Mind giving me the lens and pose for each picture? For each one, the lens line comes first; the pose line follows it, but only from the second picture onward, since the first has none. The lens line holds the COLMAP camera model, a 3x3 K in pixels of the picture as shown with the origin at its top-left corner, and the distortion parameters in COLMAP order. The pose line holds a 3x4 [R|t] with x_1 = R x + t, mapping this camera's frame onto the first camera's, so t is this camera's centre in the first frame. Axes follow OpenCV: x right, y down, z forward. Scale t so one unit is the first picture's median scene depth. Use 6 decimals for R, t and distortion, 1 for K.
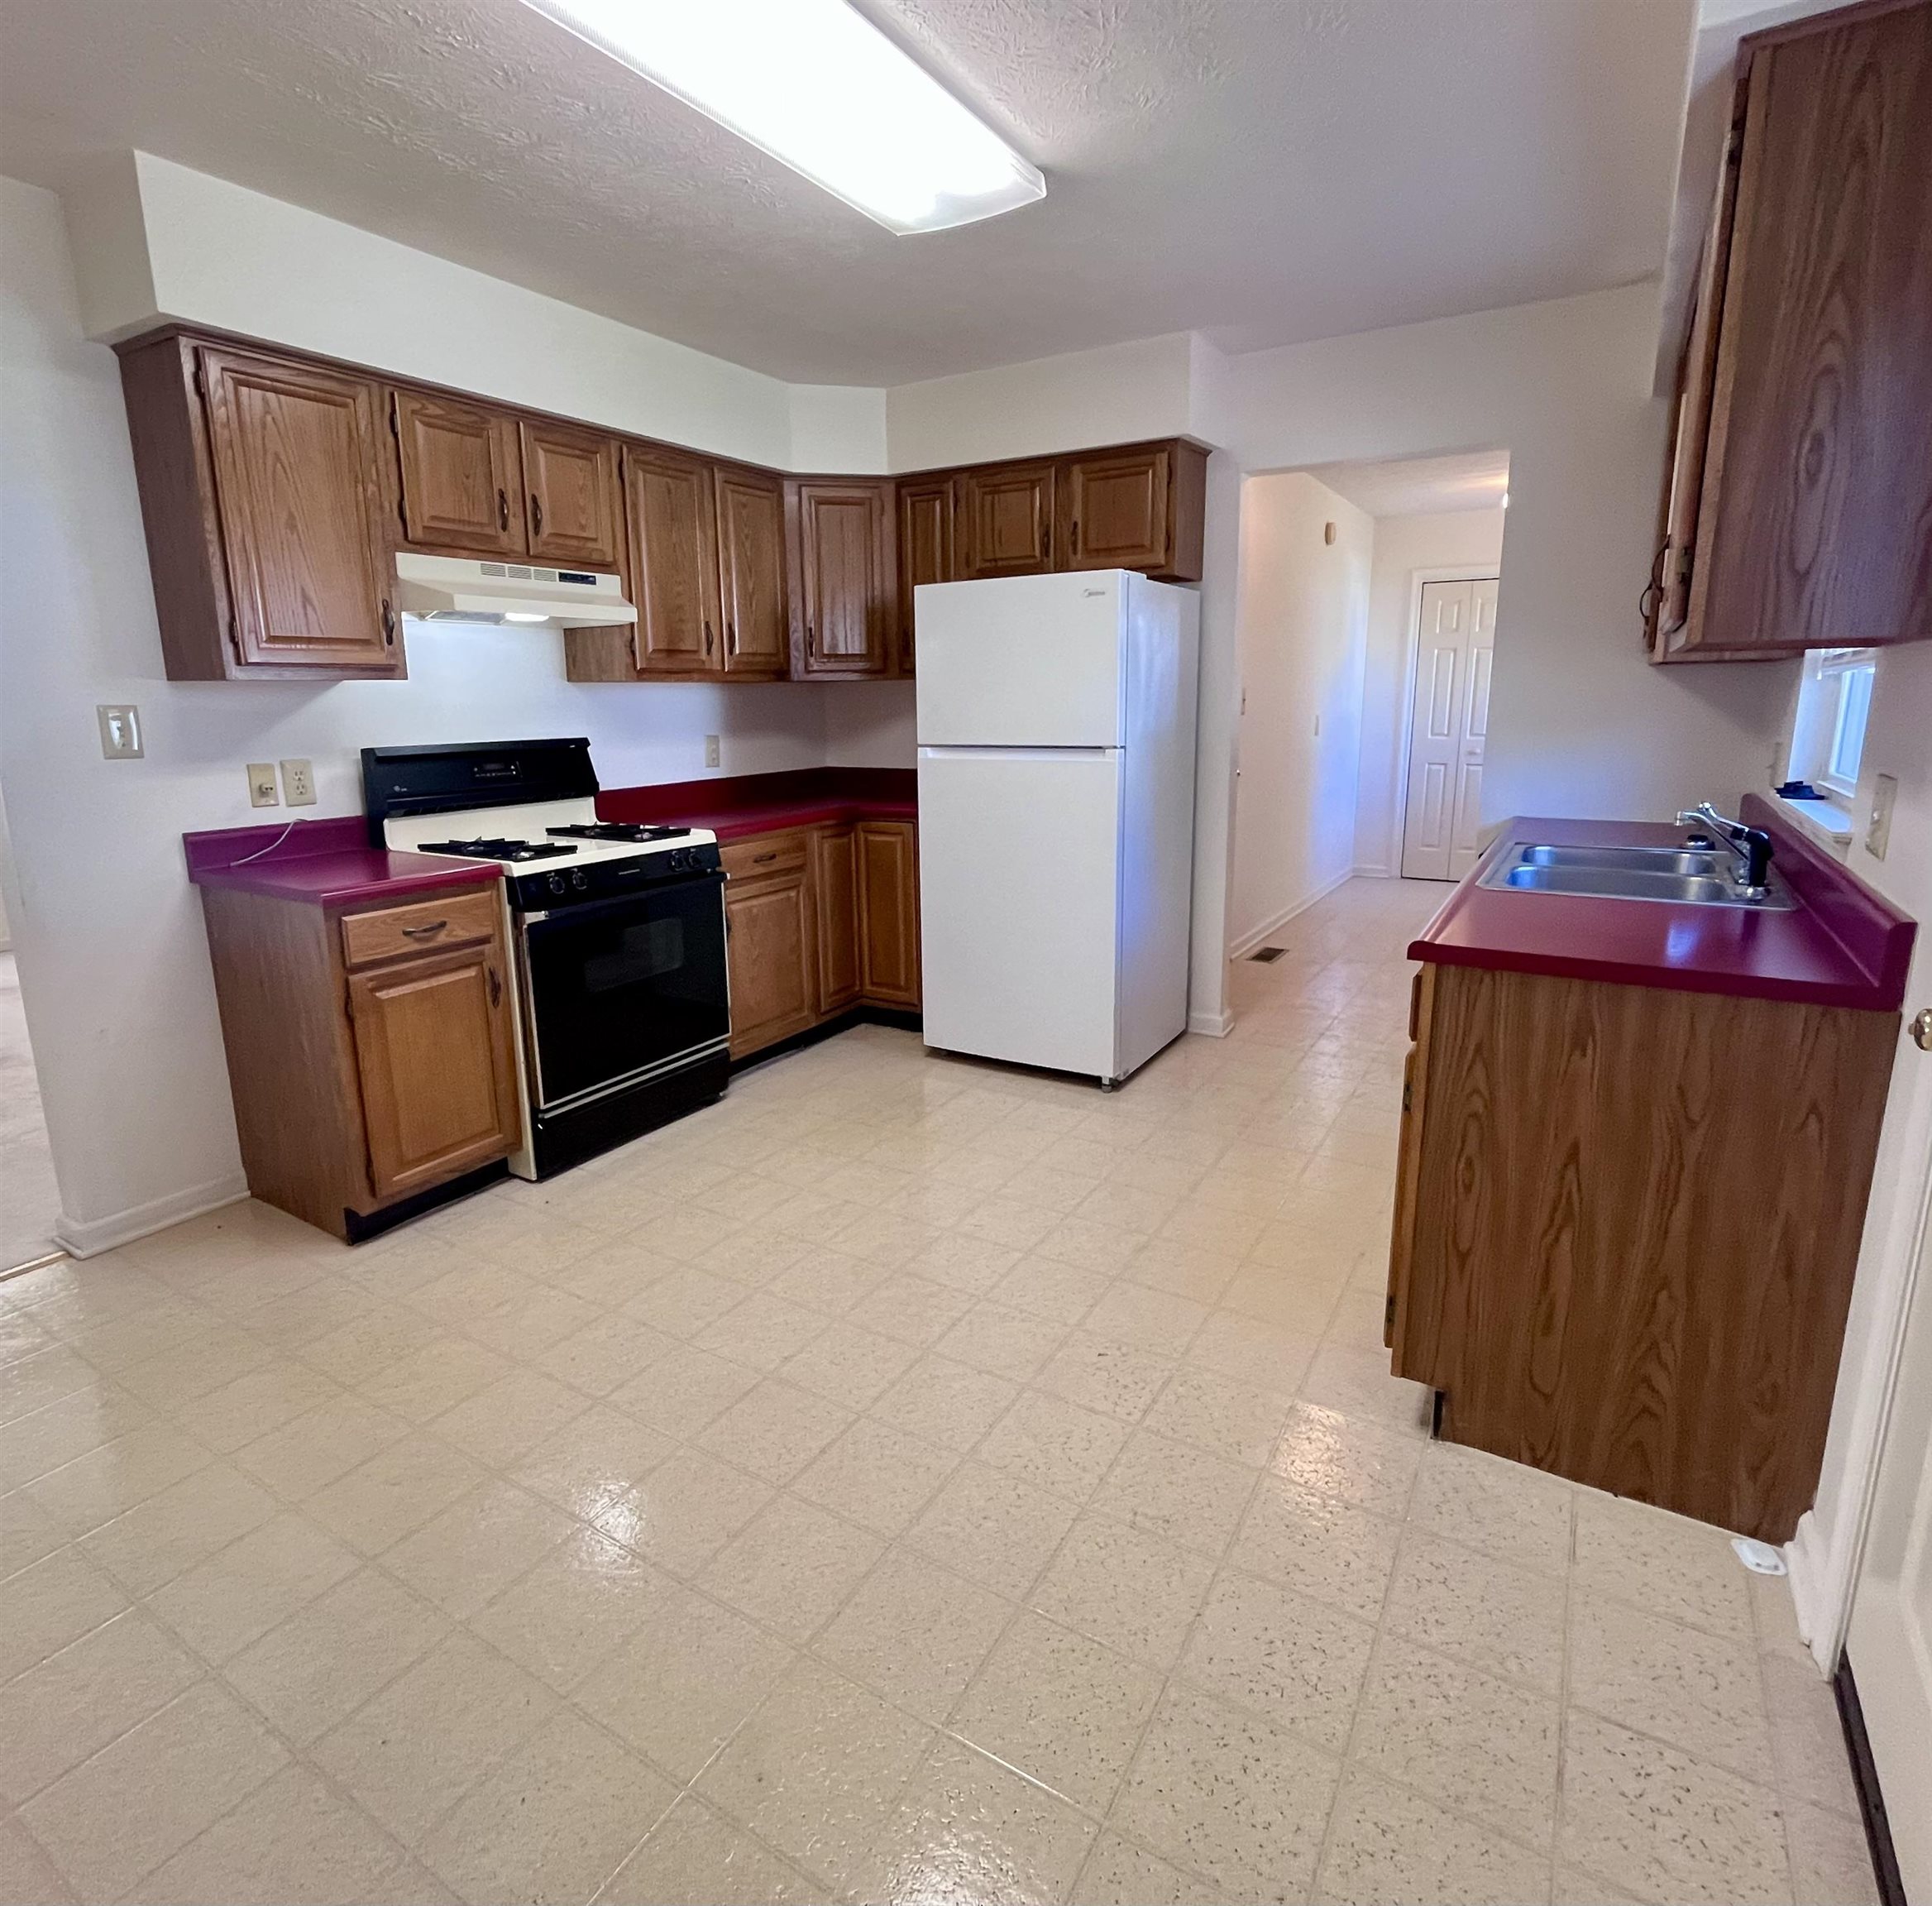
lens RADIAL K [[1080.3, 0, 926.6], [0, 1080.3, 905.2], [0, 0, 1]] dist [-0.001094, -0.001117]
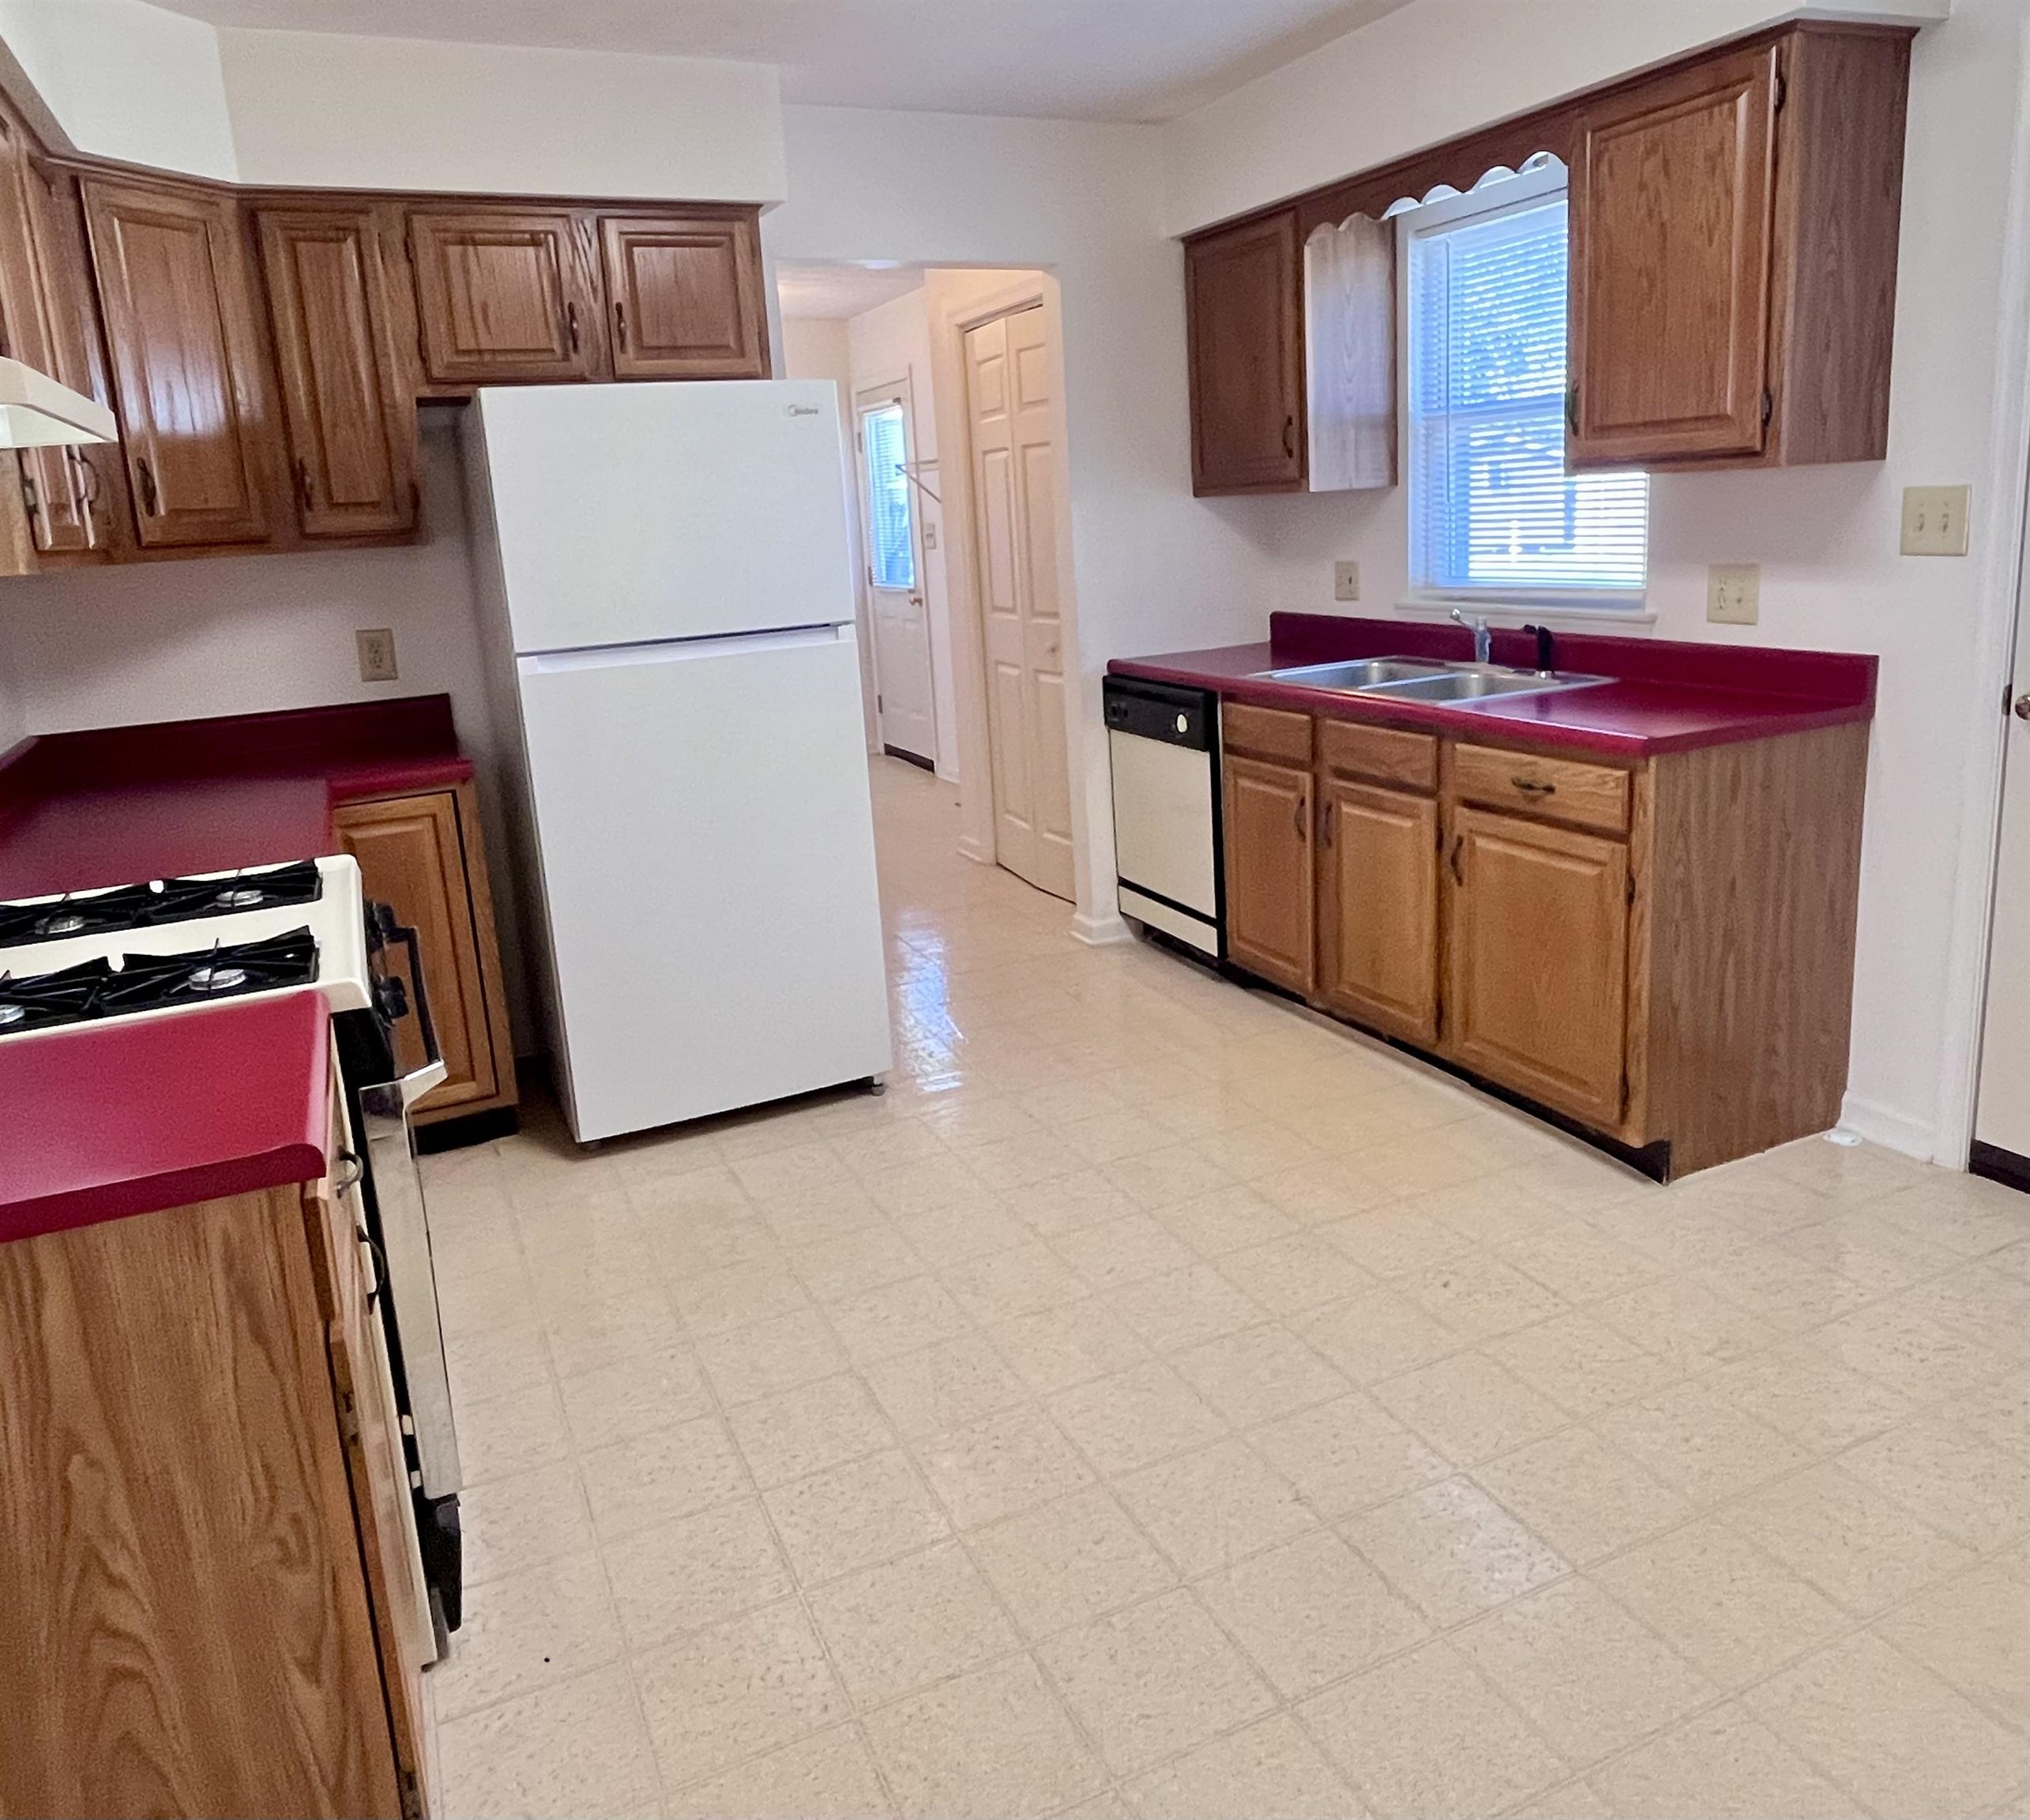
lens RADIAL K [[1473.3, 0, 1016.0], [0, 1473.3, 800.5], [0, 0, 1]] dist [0.002925, -0.001087]
pose [[0.547911, -0.184584, 0.815918, -0.577620], [0.211374, 0.974251, 0.078459, -0.080794], [-0.809391, 0.129475, 0.572819, 0.344361]]
